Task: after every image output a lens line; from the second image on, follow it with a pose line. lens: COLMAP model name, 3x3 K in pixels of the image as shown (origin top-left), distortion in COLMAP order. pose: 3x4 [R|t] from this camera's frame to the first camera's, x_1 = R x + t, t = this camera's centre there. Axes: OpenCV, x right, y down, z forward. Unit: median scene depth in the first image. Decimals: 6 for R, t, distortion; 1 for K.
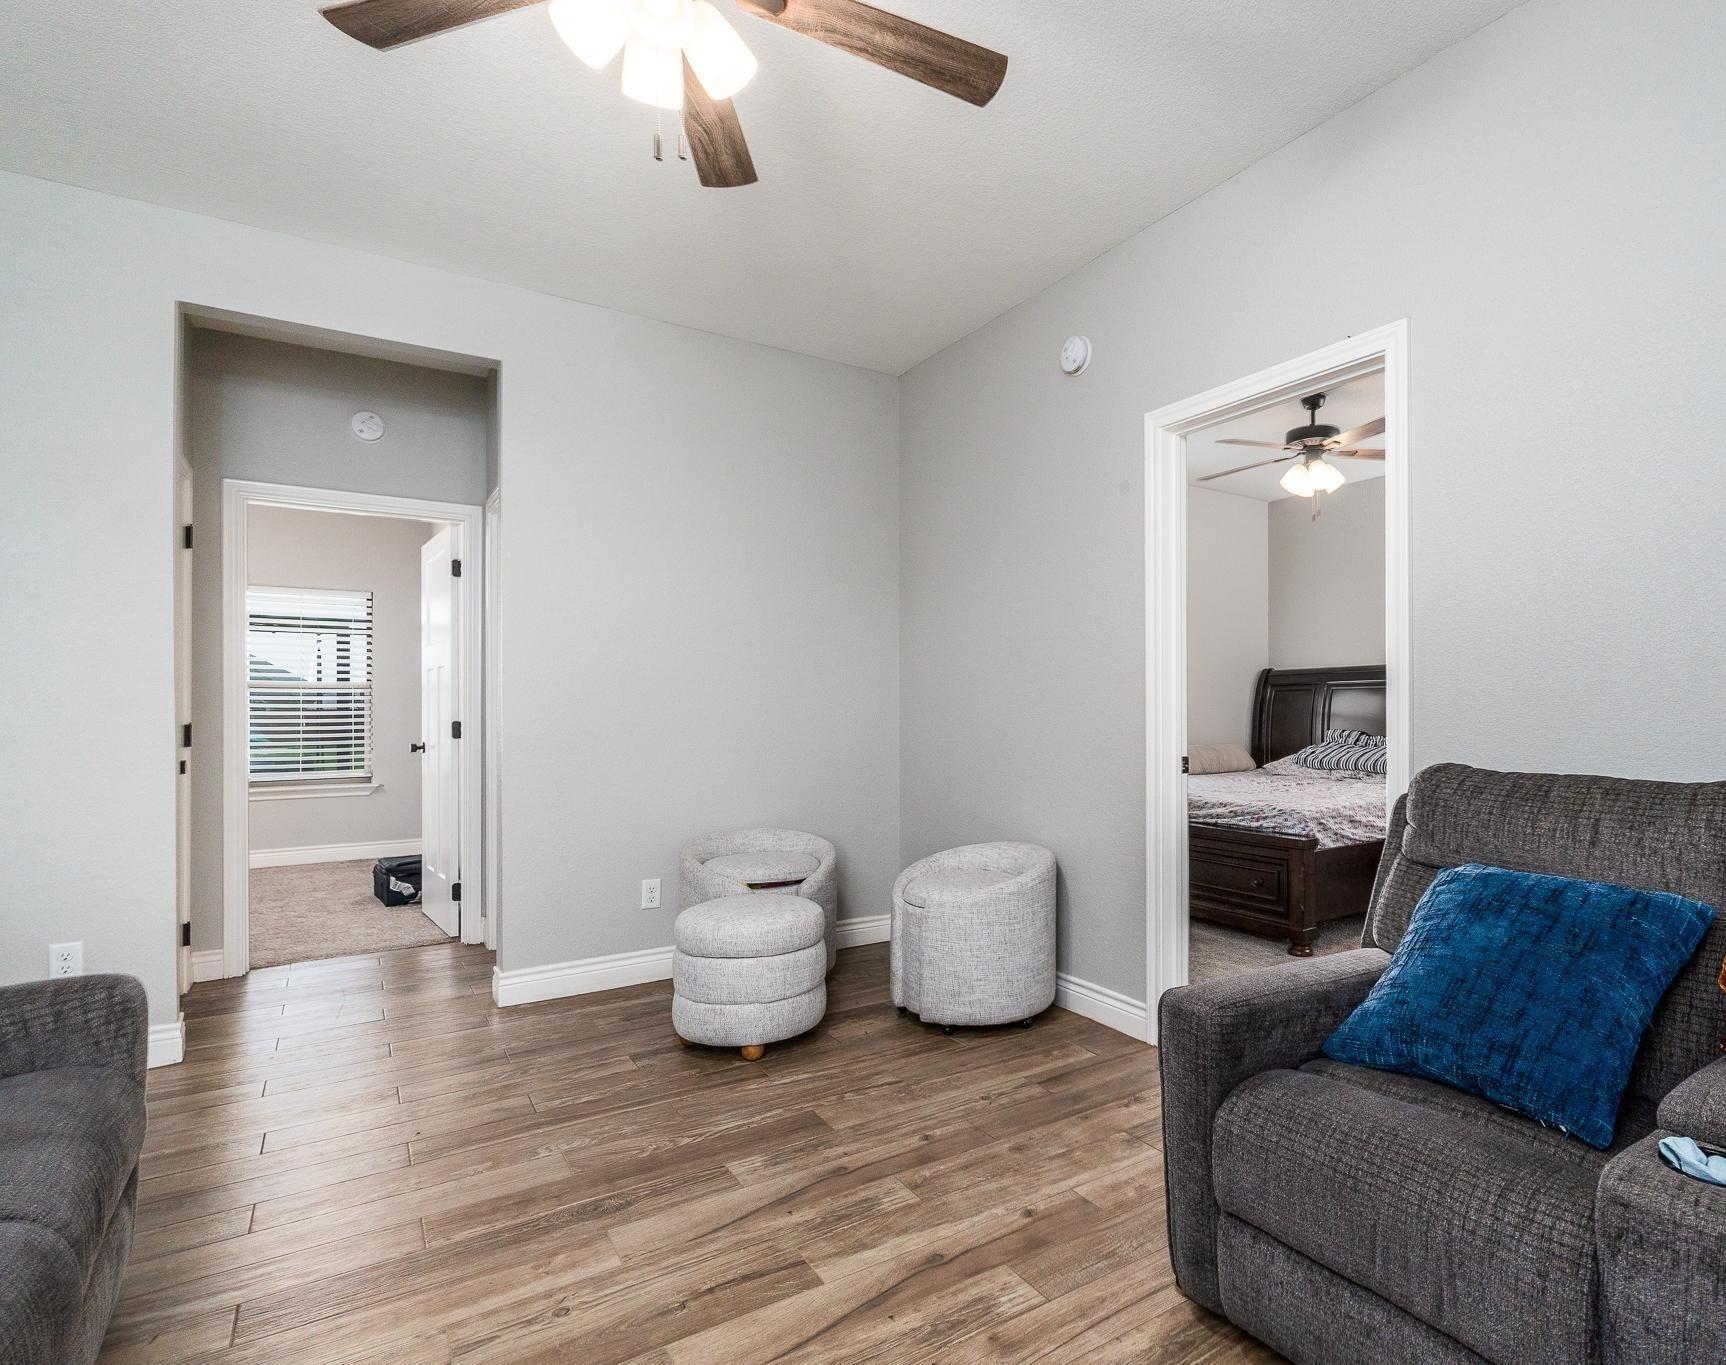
lens RADIAL K [[953.2, 0, 874.8], [0, 953.2, 705.2], [0, 0, 1]] dist [-0.008113, -0.000447]
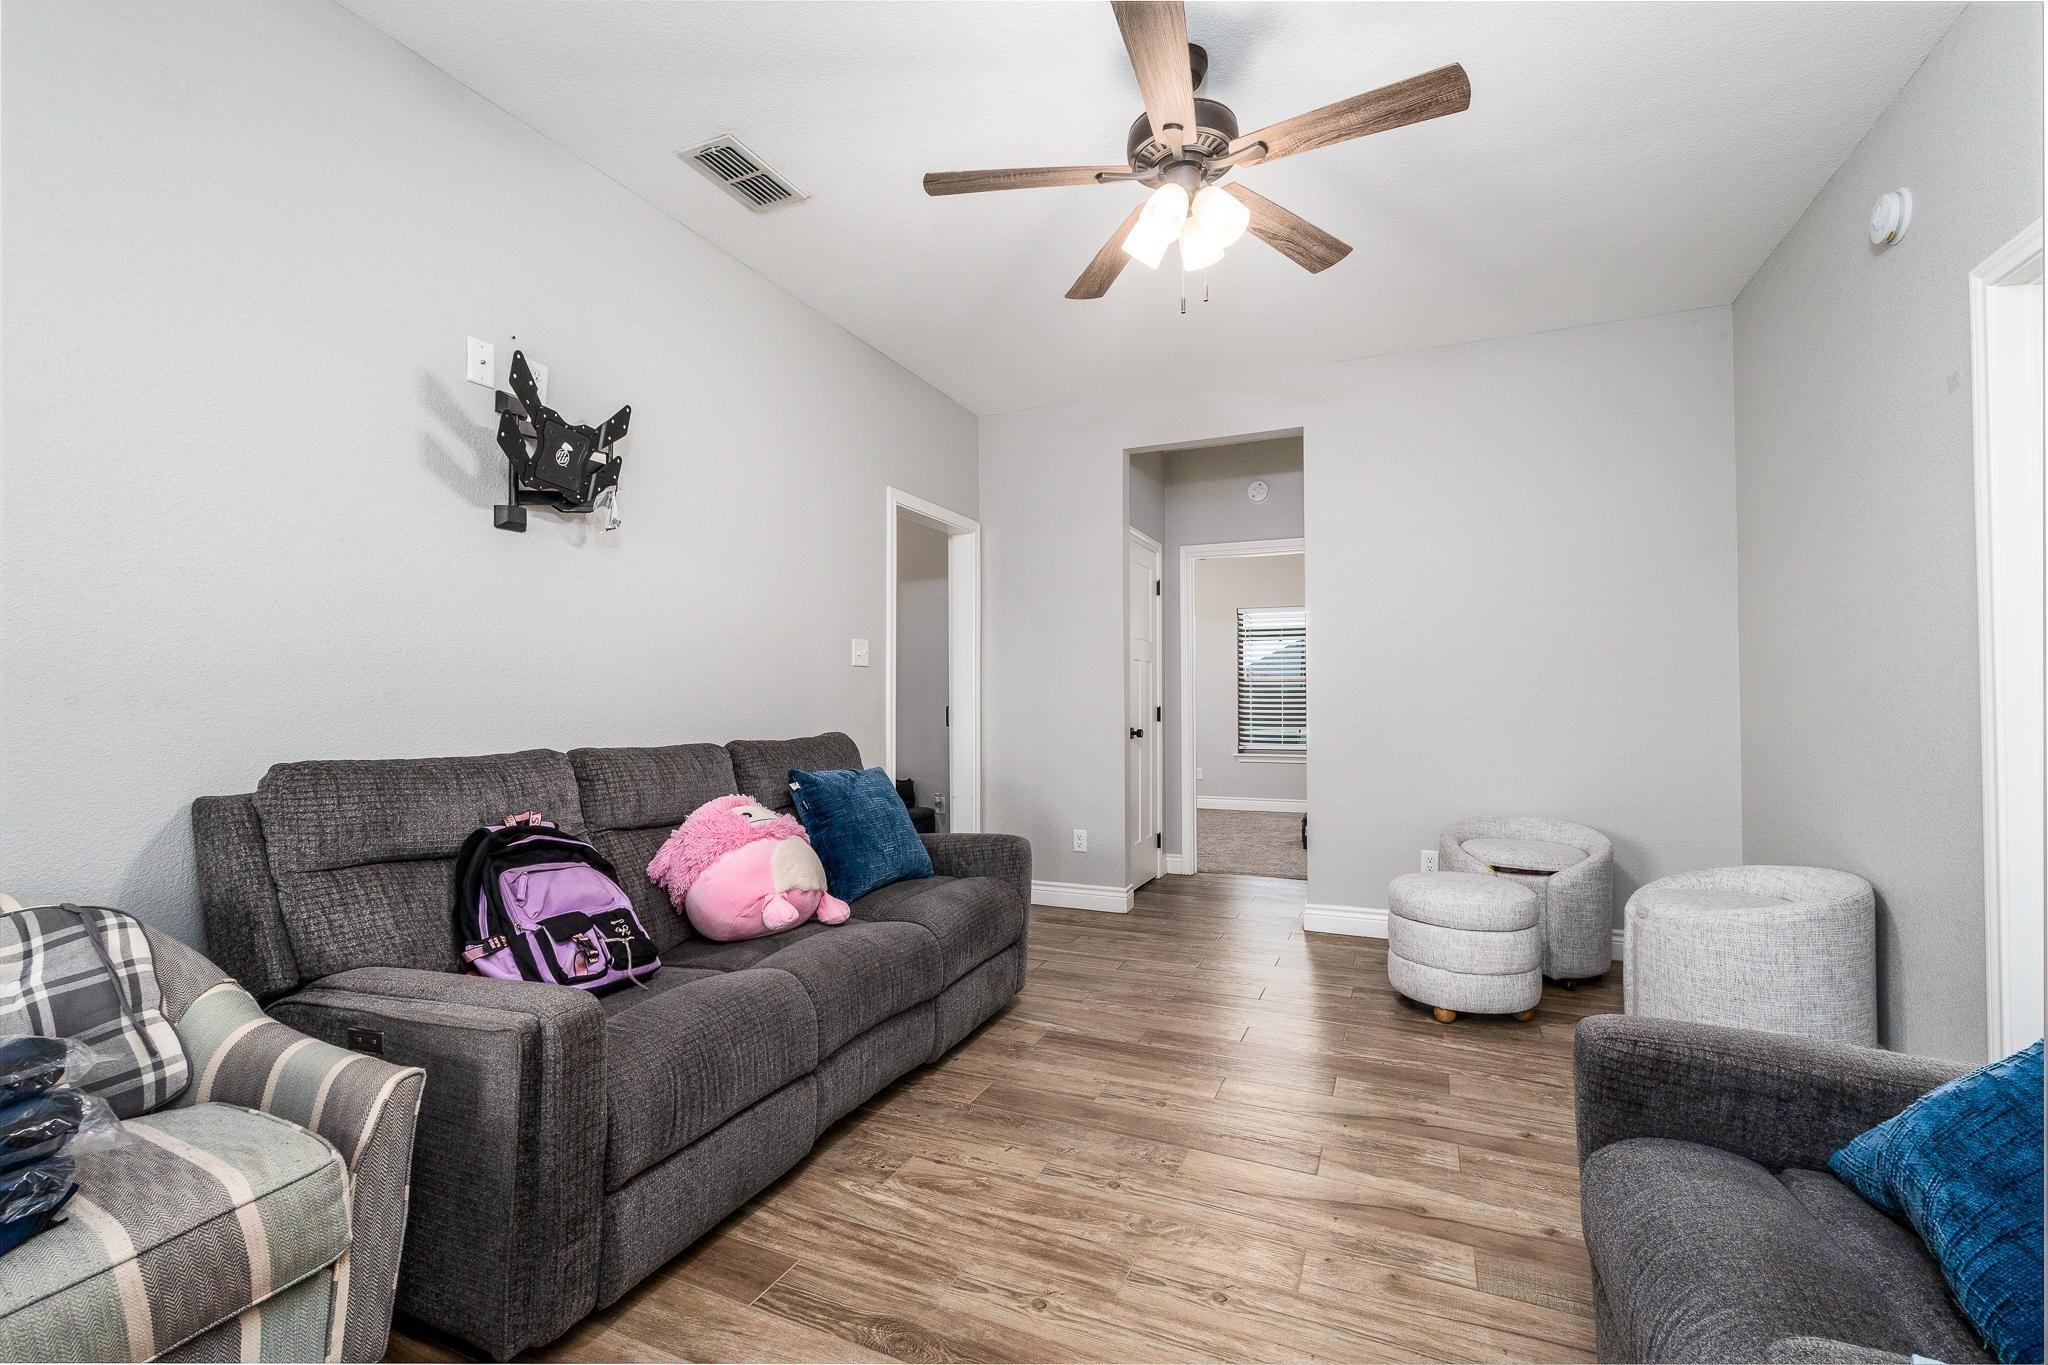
lens RADIAL K [[913.1, 0, 1024.8], [0, 913.1, 685.4], [0, 0, 1]] dist [-0.002091, 0.000018]
pose [[0.486622, -0.011194, -0.873541, 0.597248], [0.003367, 0.999935, -0.010938, 0.000044], [0.873606, 0.002381, 0.486628, 0.086579]]
